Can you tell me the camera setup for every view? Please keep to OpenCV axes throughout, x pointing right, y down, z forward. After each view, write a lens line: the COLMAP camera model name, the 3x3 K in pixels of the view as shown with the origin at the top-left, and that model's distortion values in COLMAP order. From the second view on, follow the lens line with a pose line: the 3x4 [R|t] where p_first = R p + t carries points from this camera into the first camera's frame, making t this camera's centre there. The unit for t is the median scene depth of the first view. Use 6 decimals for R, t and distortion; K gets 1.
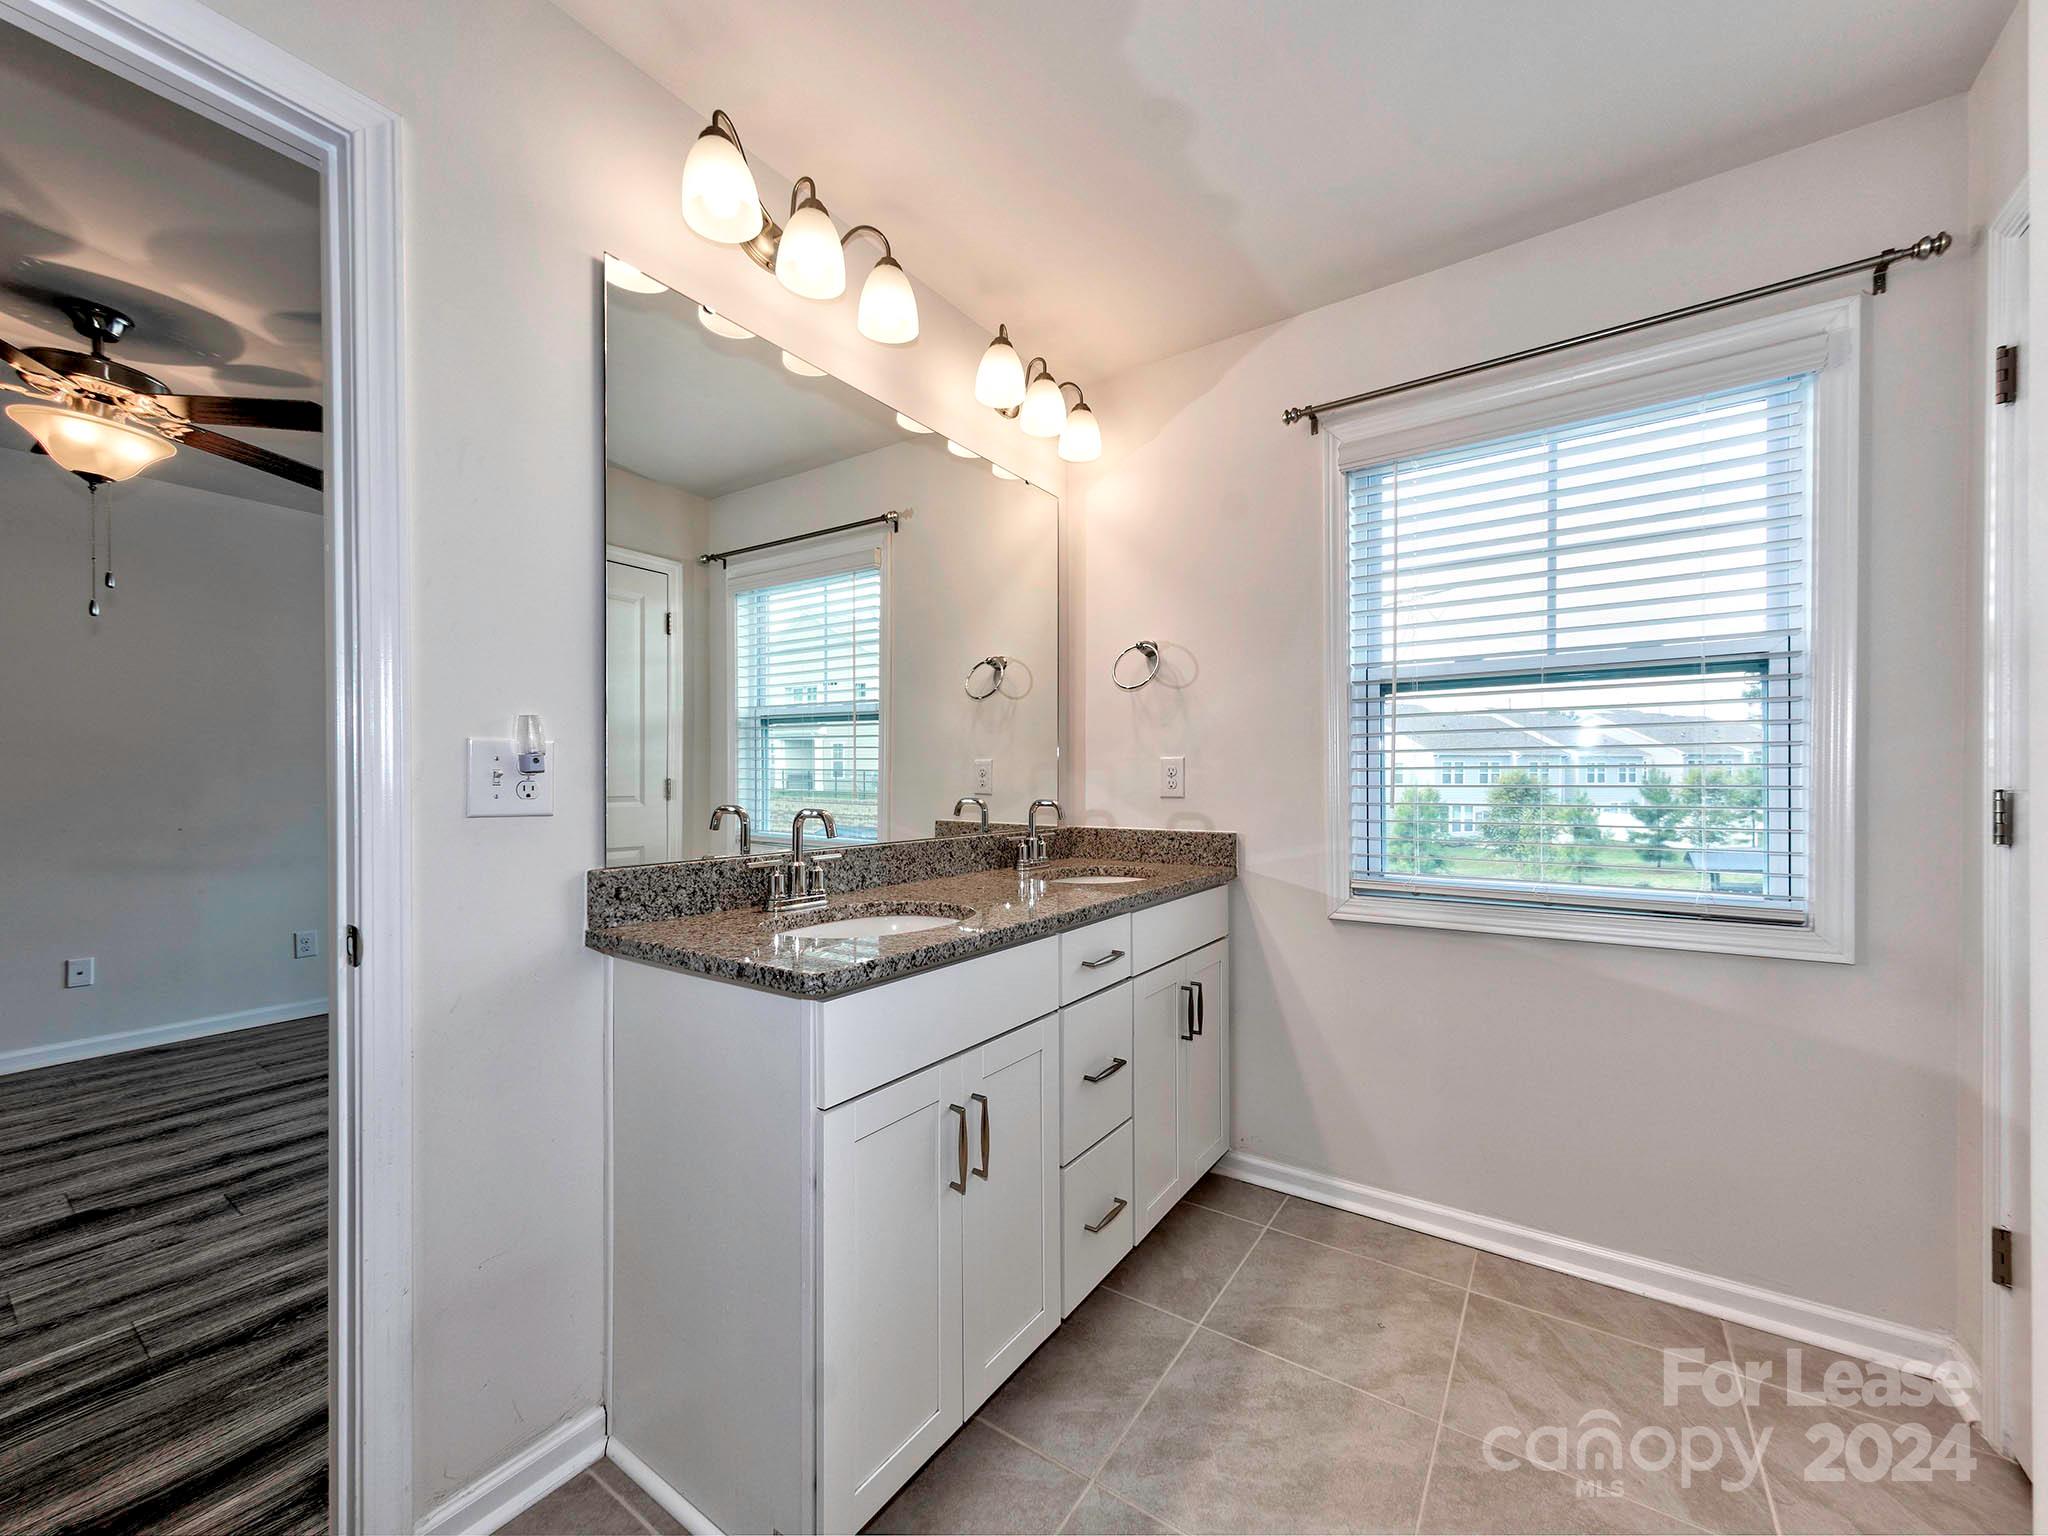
lens RADIAL K [[806.9, 0, 1019.4], [0, 806.9, 781.4], [0, 0, 1]] dist [0.000751, 0.000012]
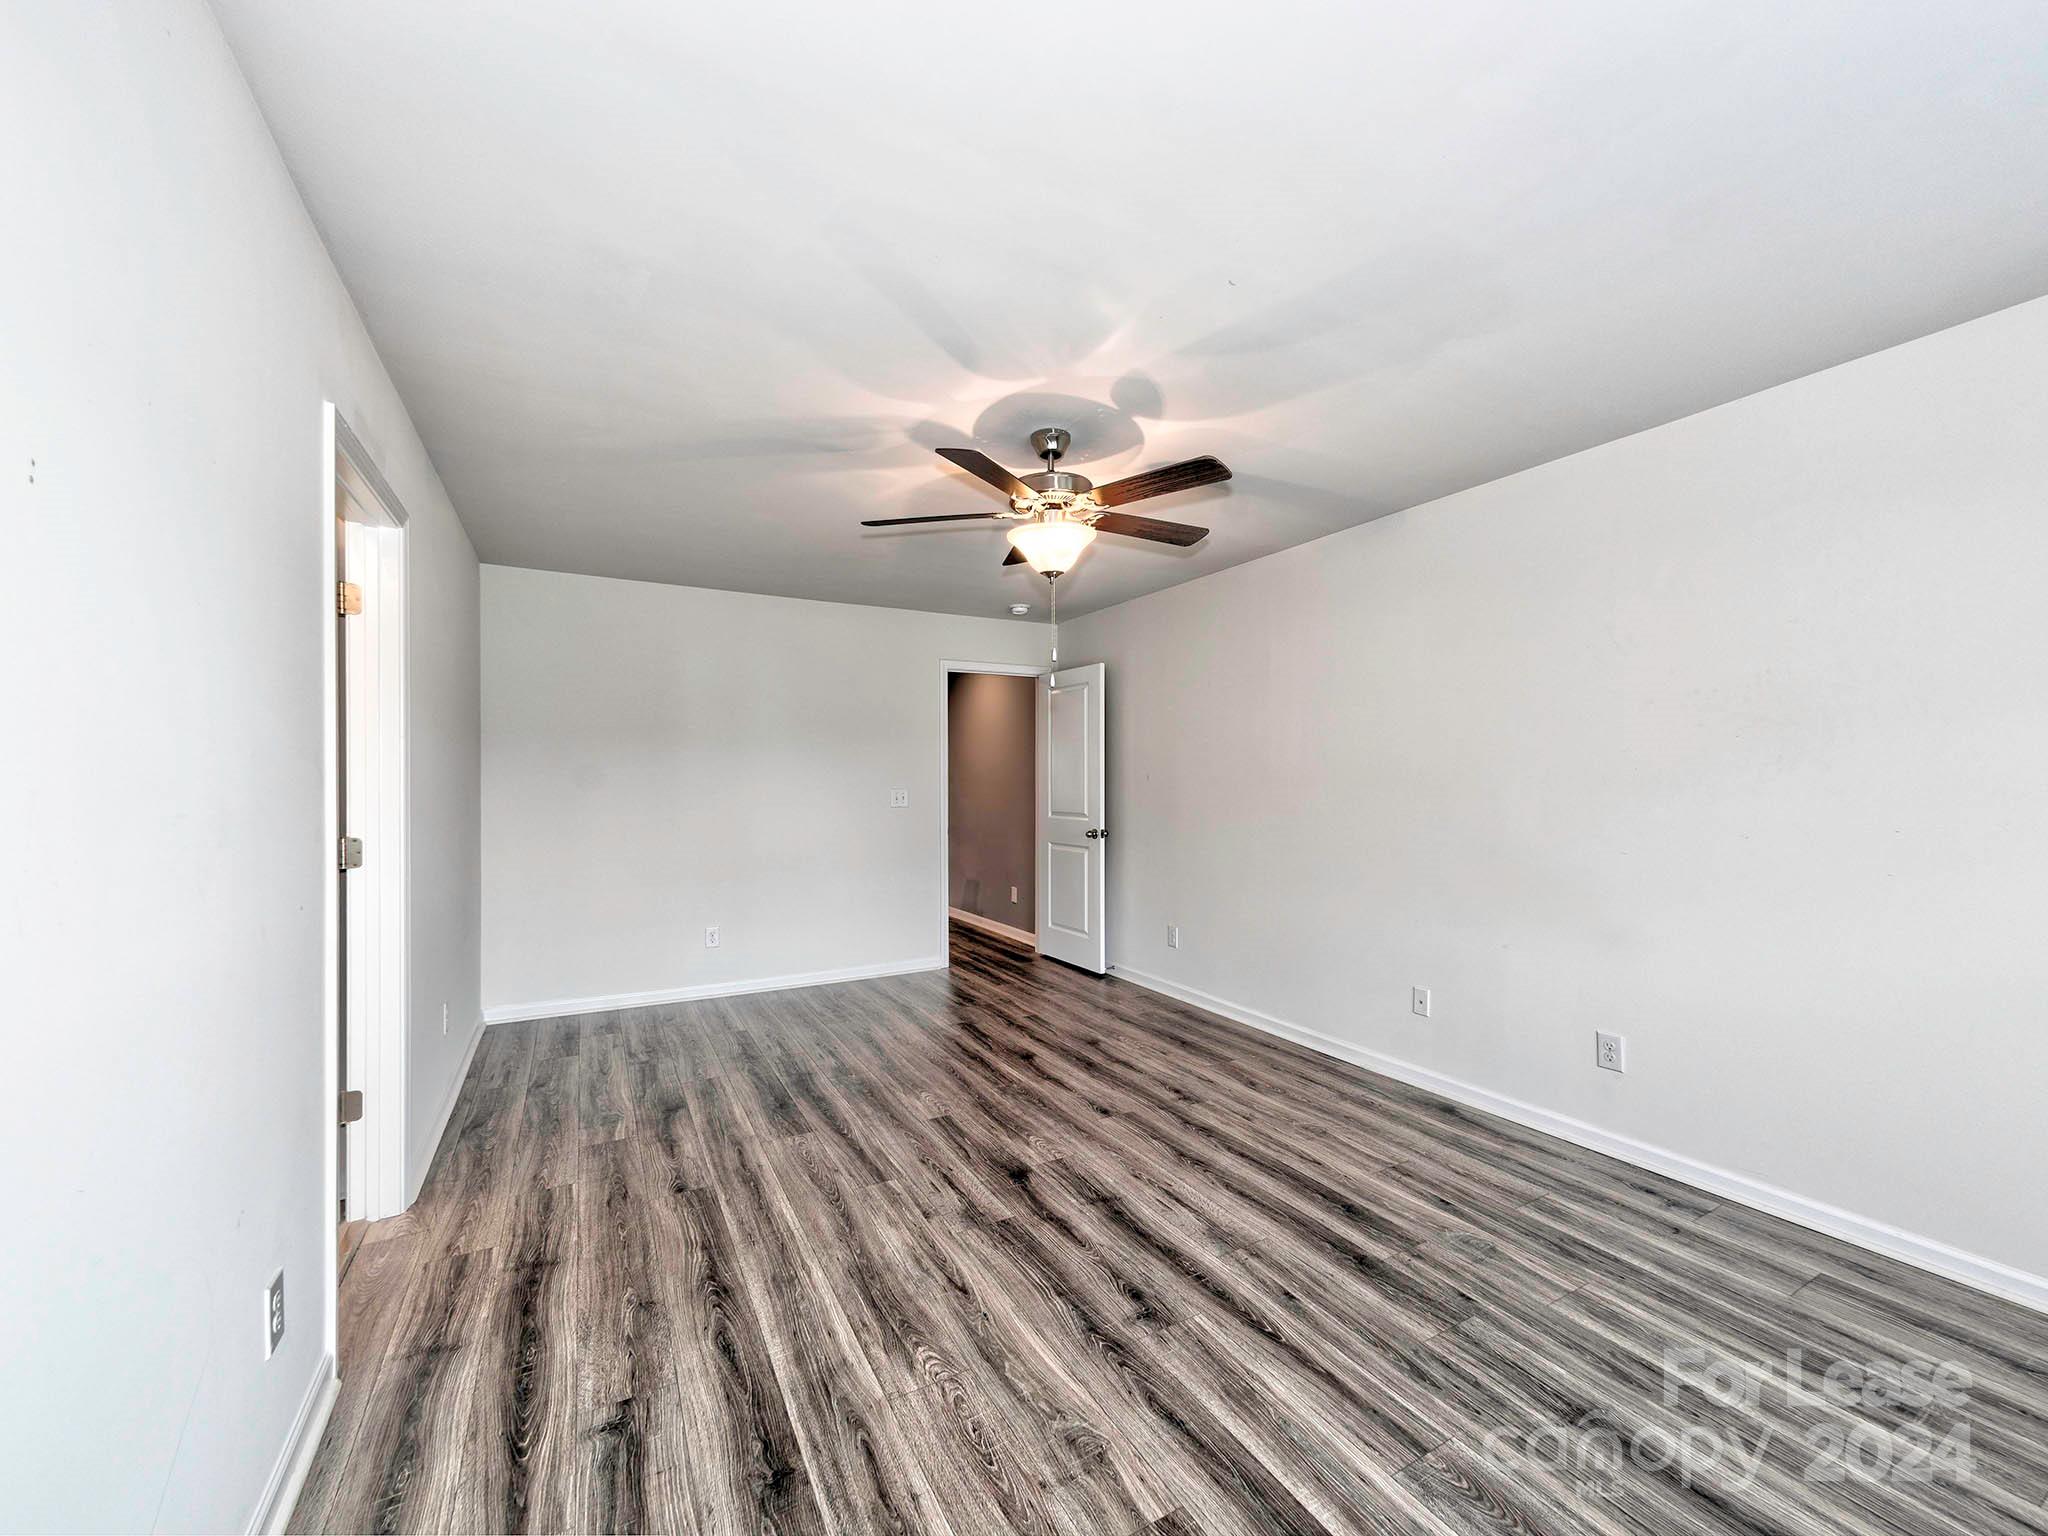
lens RADIAL K [[806.9, 0, 1020.5], [0, 806.9, 781.7], [0, 0, 1]] dist [0.000751, 0.000012]
pose [[-0.444060, 0.004470, -0.895986, -0.033155], [0.002537, 0.999990, 0.003732, -0.068777], [0.895994, -0.000616, -0.444067, 1.483752]]
